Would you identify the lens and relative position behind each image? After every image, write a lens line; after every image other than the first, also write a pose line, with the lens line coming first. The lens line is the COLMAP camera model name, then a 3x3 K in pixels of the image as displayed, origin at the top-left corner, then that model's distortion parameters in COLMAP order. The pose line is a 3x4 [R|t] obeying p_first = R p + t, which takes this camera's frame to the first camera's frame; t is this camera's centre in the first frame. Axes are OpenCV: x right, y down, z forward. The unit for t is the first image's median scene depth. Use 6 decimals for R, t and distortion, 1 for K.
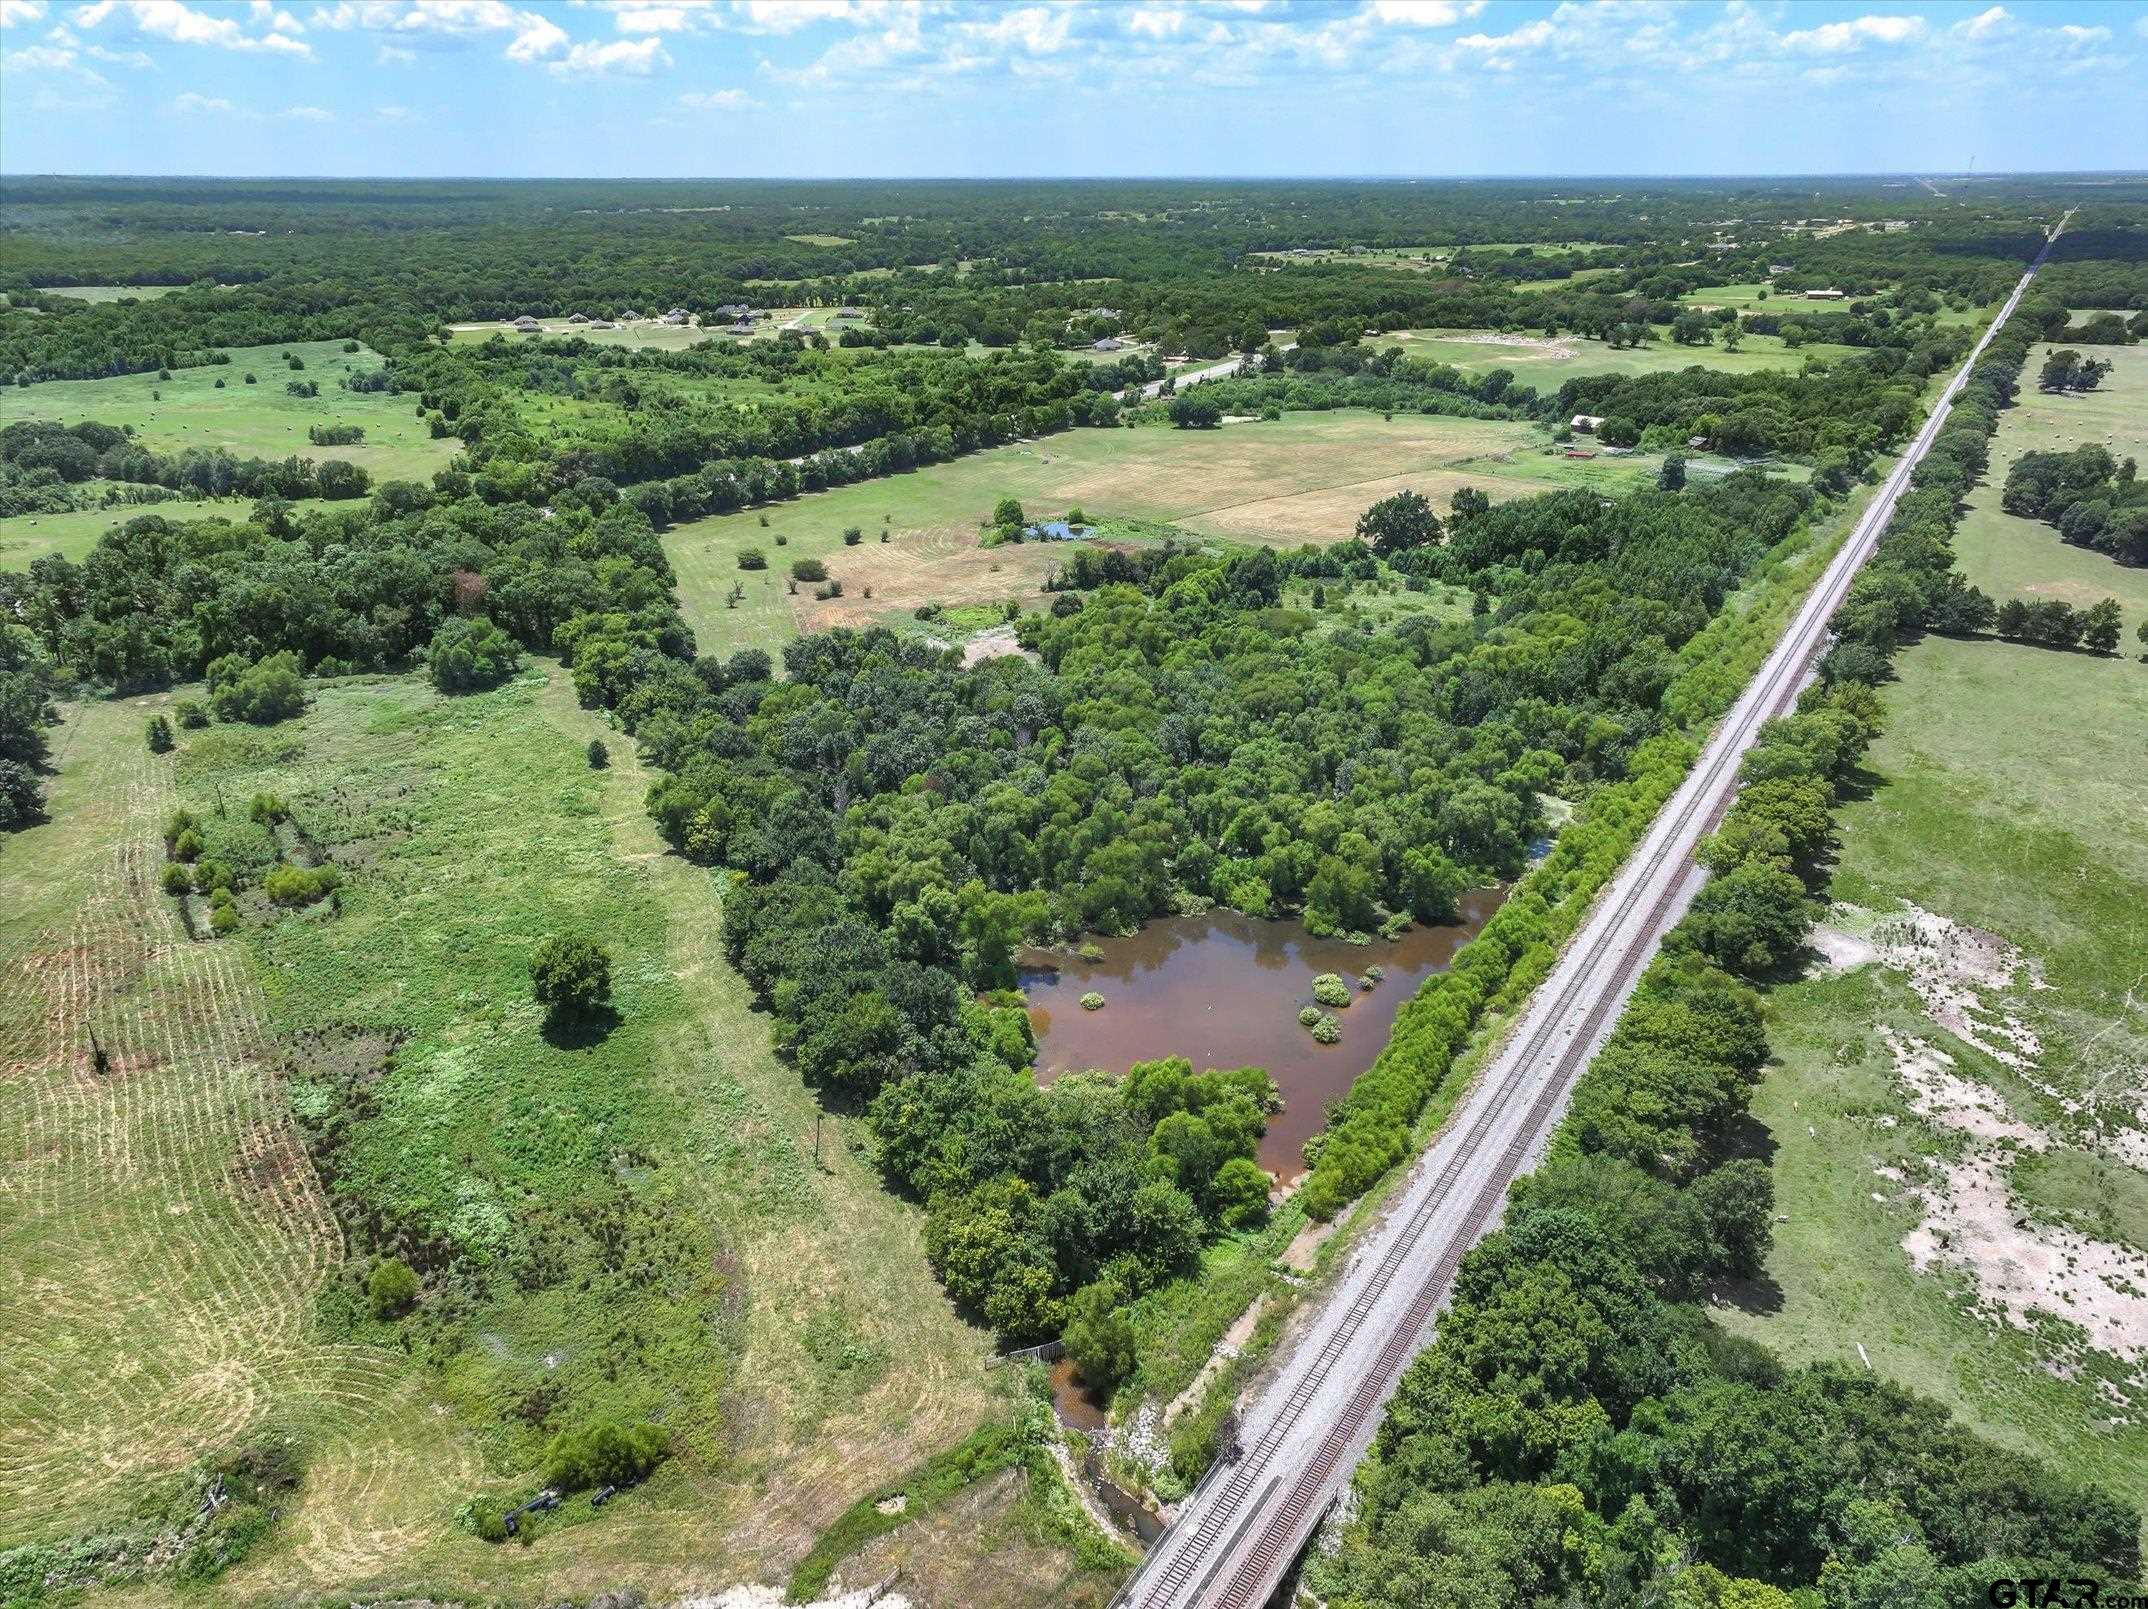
lens RADIAL K [[1524.1, 0, 1072.7], [0, 1524.1, 805.3], [0, 0, 1]] dist [-0.004051, 0.021790]
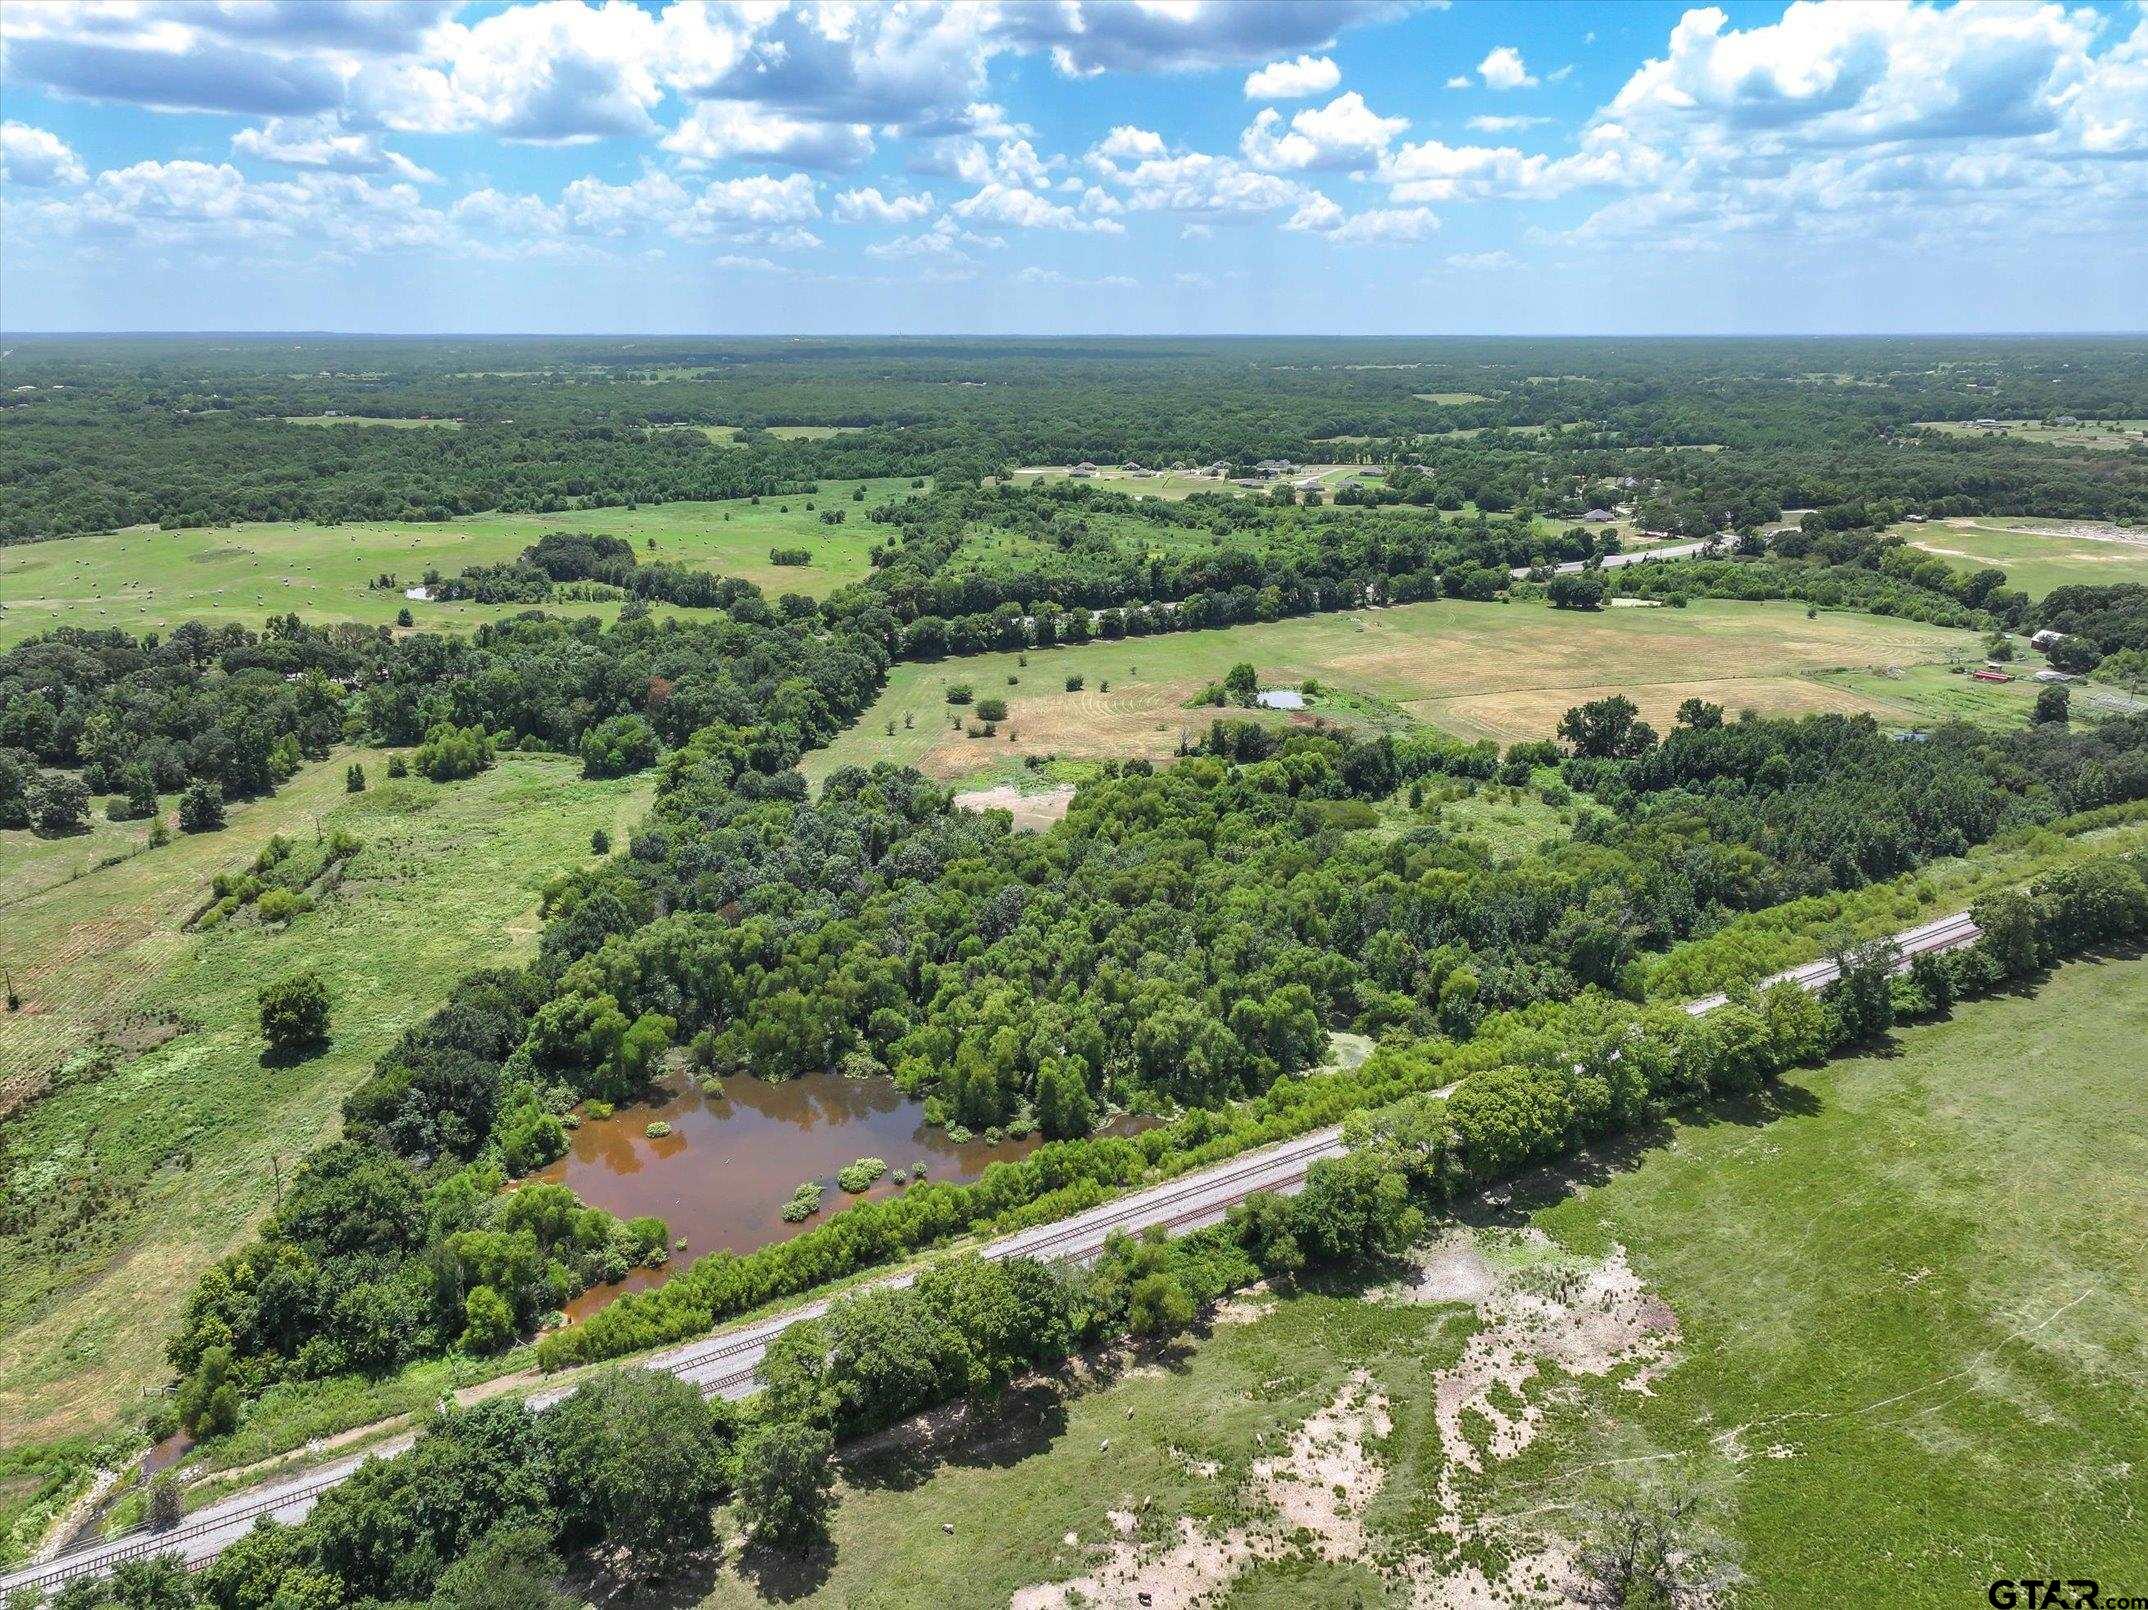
lens RADIAL K [[1524.1, 0, 1070.1], [0, 1524.1, 806.5], [0, 0, 1]] dist [-0.004051, 0.021790]
pose [[0.892566, 0.135014, -0.430229, 0.225608], [-0.173135, 0.983601, -0.050520, -0.028501], [0.416353, 0.119580, 0.901305, 0.046361]]
